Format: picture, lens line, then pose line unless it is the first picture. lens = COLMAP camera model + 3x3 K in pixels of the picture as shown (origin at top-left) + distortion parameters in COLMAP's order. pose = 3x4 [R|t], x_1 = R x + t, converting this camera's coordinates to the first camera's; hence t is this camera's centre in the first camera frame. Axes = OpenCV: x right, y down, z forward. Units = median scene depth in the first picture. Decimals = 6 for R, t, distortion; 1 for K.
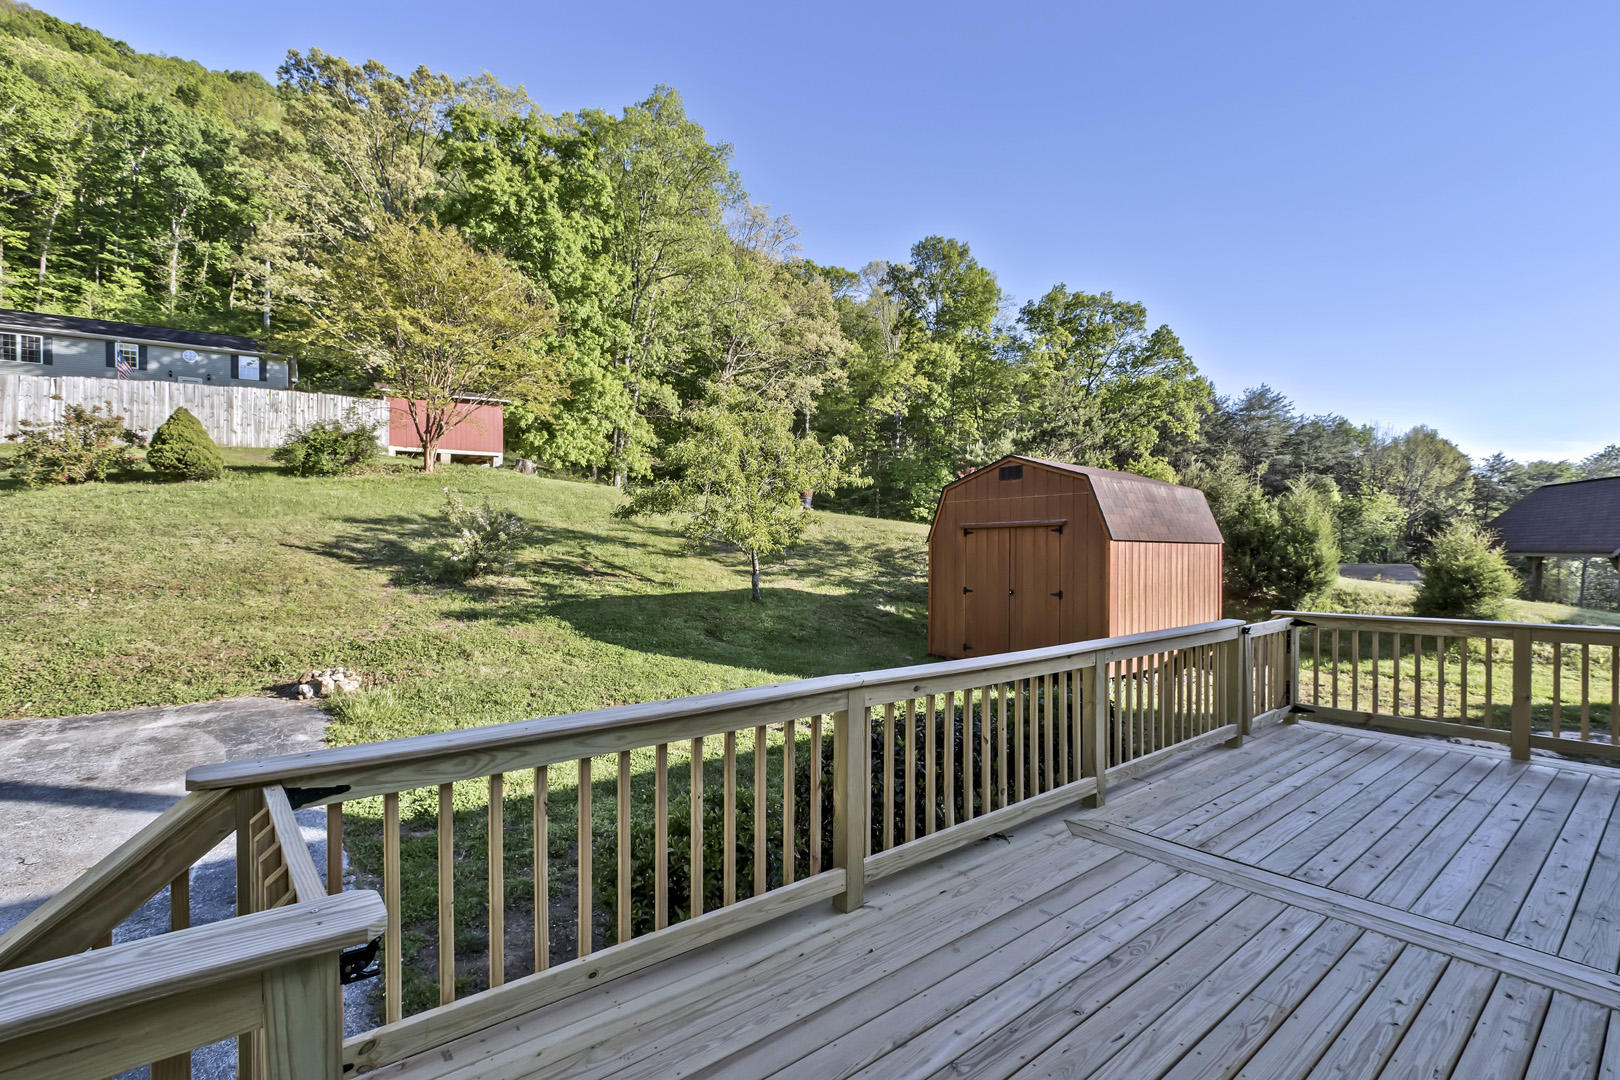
lens RADIAL K [[749.2, 0, 816.6], [0, 749.2, 547.1], [0, 0, 1]] dist [-0.001712, -0.000261]
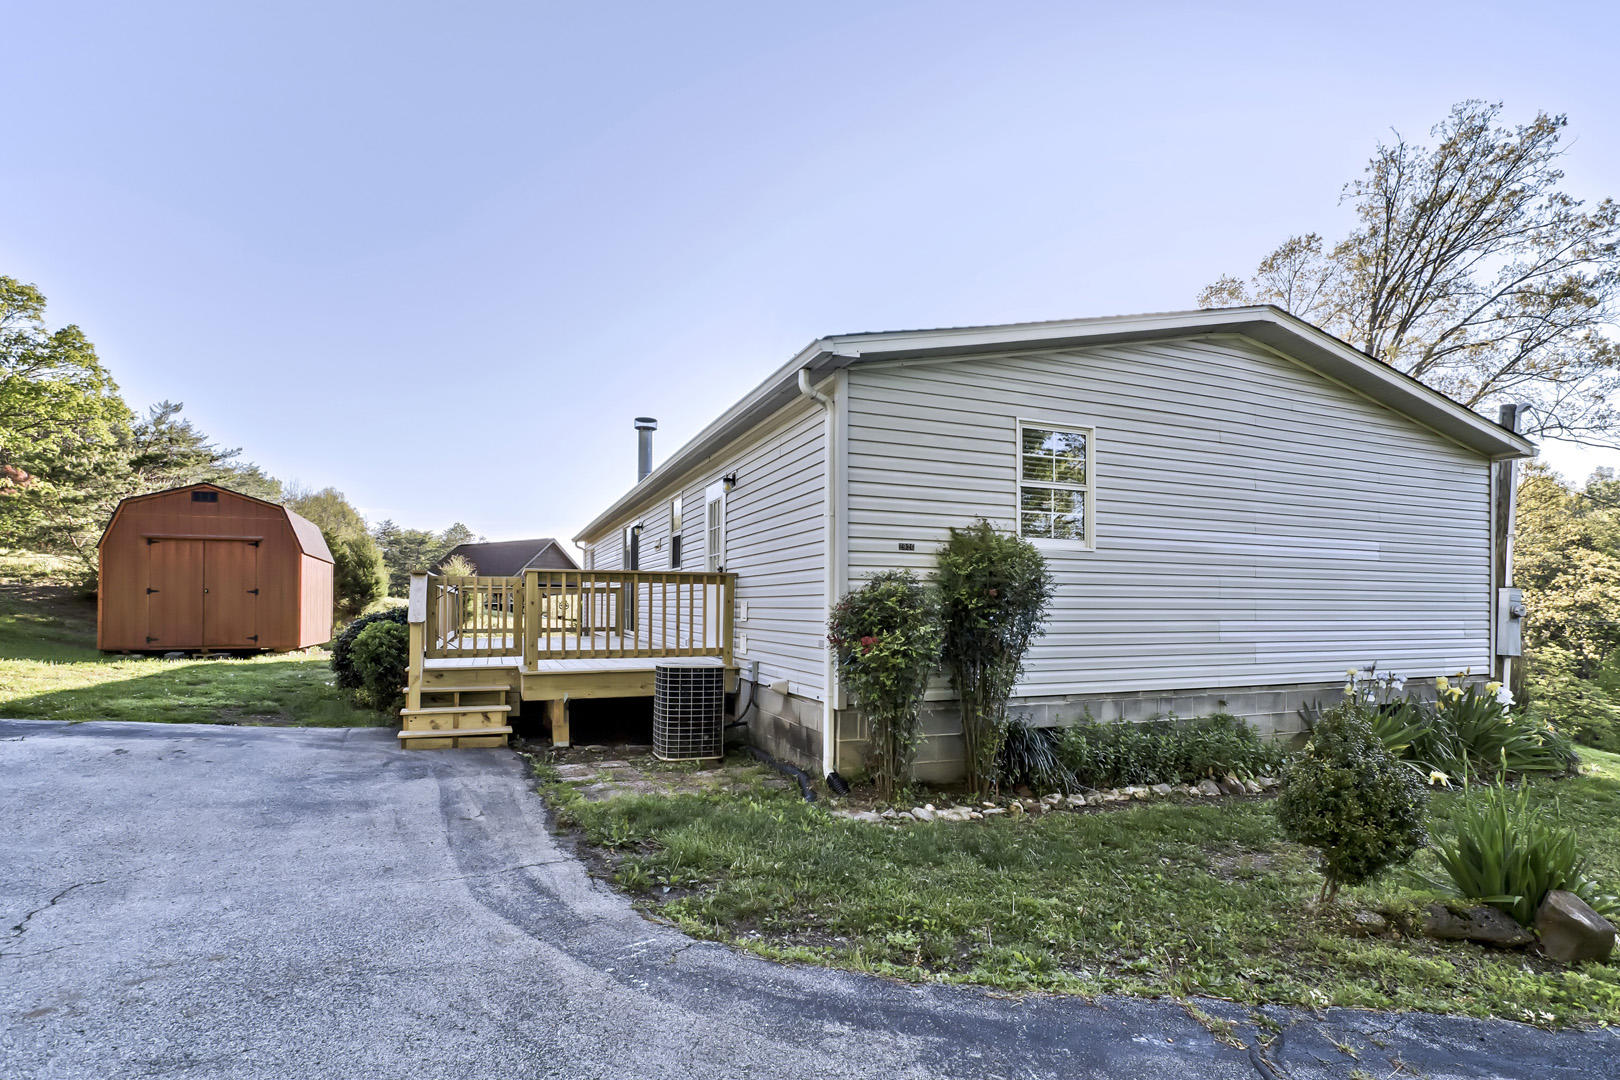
lens RADIAL K [[828.9, 0, 813.0], [0, 828.9, 608.3], [0, 0, 1]] dist [-0.001265, -0.000236]
pose [[0.319721, 0.006351, 0.947491, -0.160345], [-0.009667, 0.999947, -0.003441, 0.018217], [-0.947463, -0.008059, 0.319765, -0.092228]]
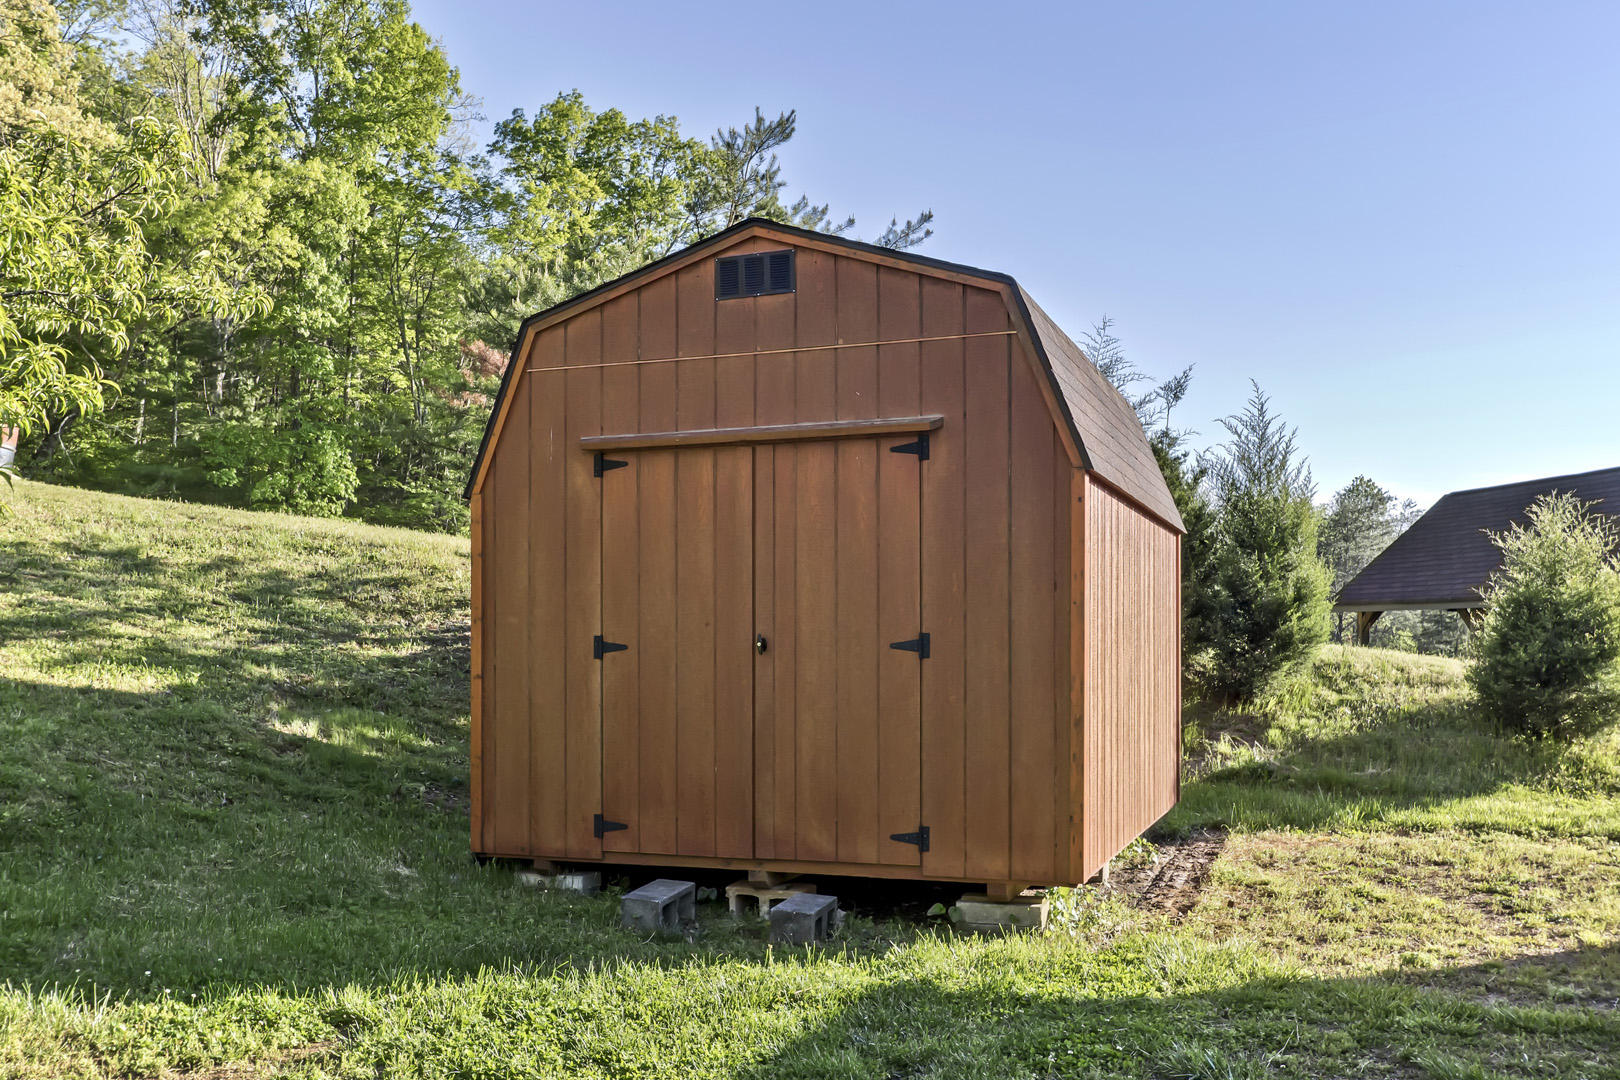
lens RADIAL K [[1463.7, 0, 812.7], [0, 1463.7, 657.9], [0, 0, 1]] dist [-0.012458, -0.020813]
pose [[0.873471, -0.003944, 0.486861, -0.005918], [-0.001019, 0.999950, 0.009928, 0.012941], [-0.486876, -0.009167, 0.873423, 0.094395]]
